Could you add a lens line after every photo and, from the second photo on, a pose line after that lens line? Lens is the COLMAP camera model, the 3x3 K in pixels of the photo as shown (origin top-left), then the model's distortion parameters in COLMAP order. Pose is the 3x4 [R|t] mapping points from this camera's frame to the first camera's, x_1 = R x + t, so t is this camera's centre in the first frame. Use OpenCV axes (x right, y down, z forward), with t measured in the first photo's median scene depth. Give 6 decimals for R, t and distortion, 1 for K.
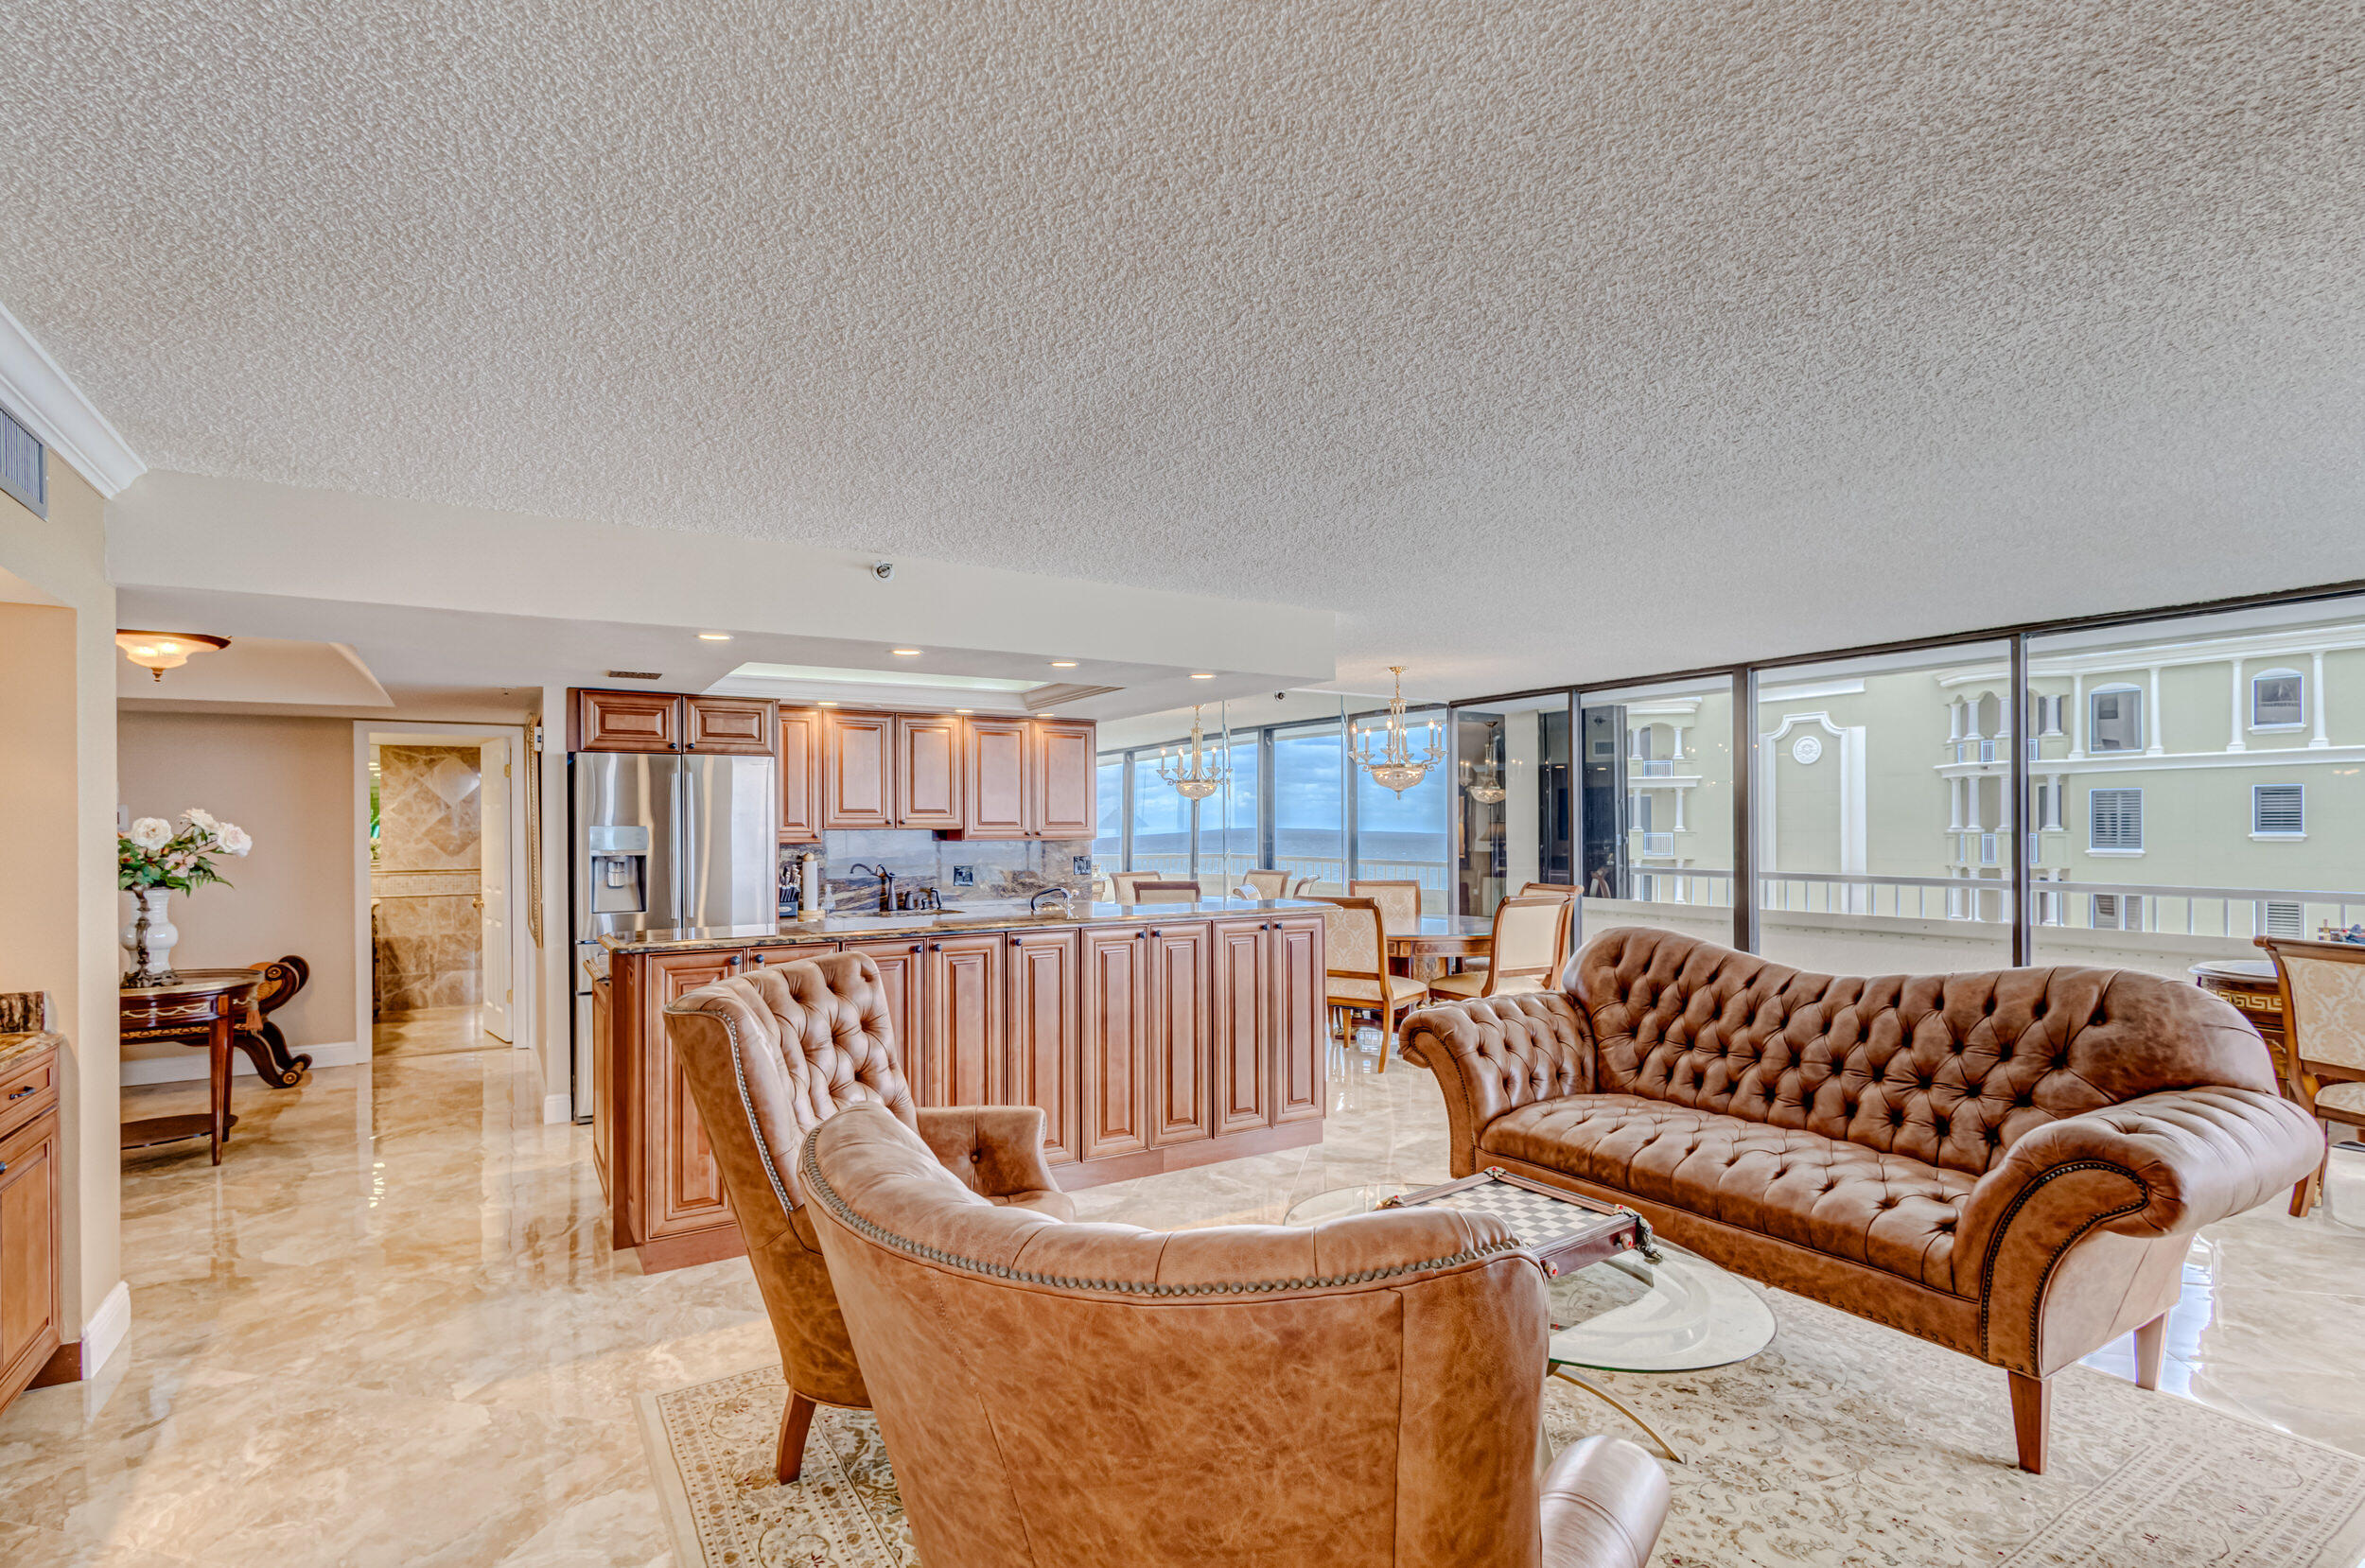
lens RADIAL K [[1141.8, 0, 1189.6], [0, 1141.8, 823.4], [0, 0, 1]] dist [0.009541, -0.000674]
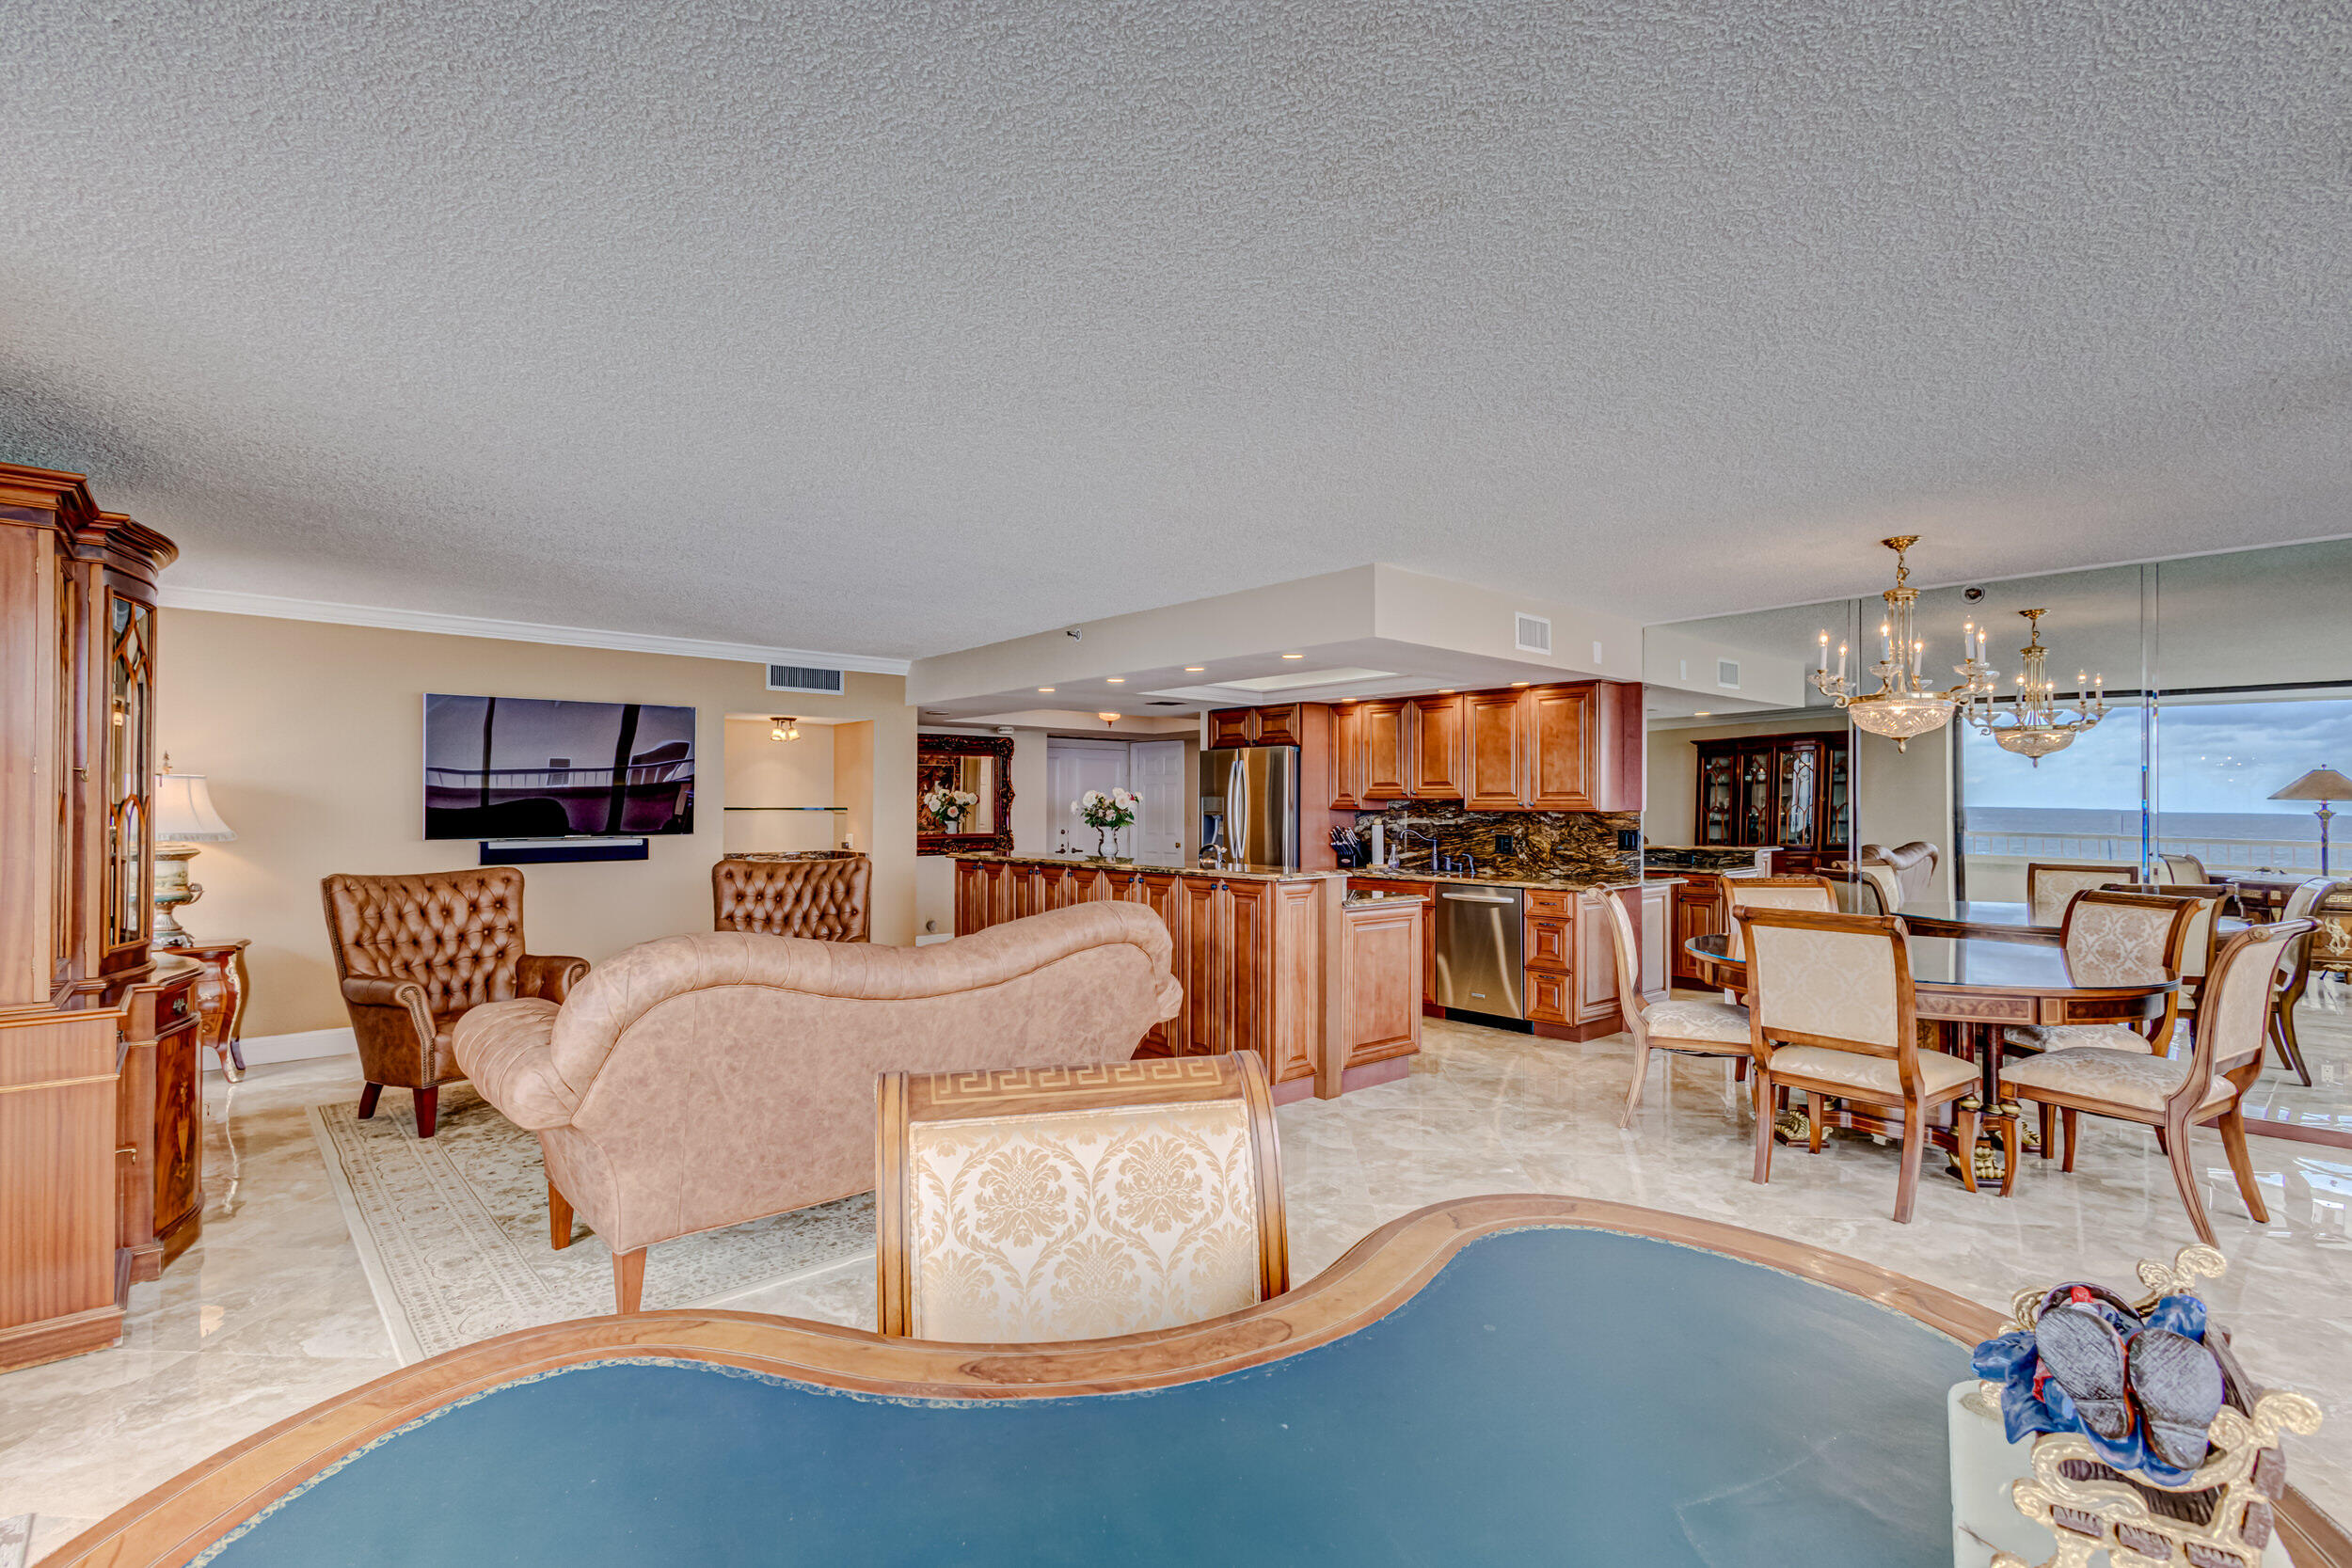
lens RADIAL K [[1098.1, 0, 1154.0], [0, 1098.1, 792.4], [0, 0, 1]] dist [0.010835, -0.002967]
pose [[0.156157, -0.000977, -0.987732, 0.953457], [-0.002584, 0.999996, -0.001398, -0.000239], [0.987729, 0.002771, 0.156154, 0.671137]]
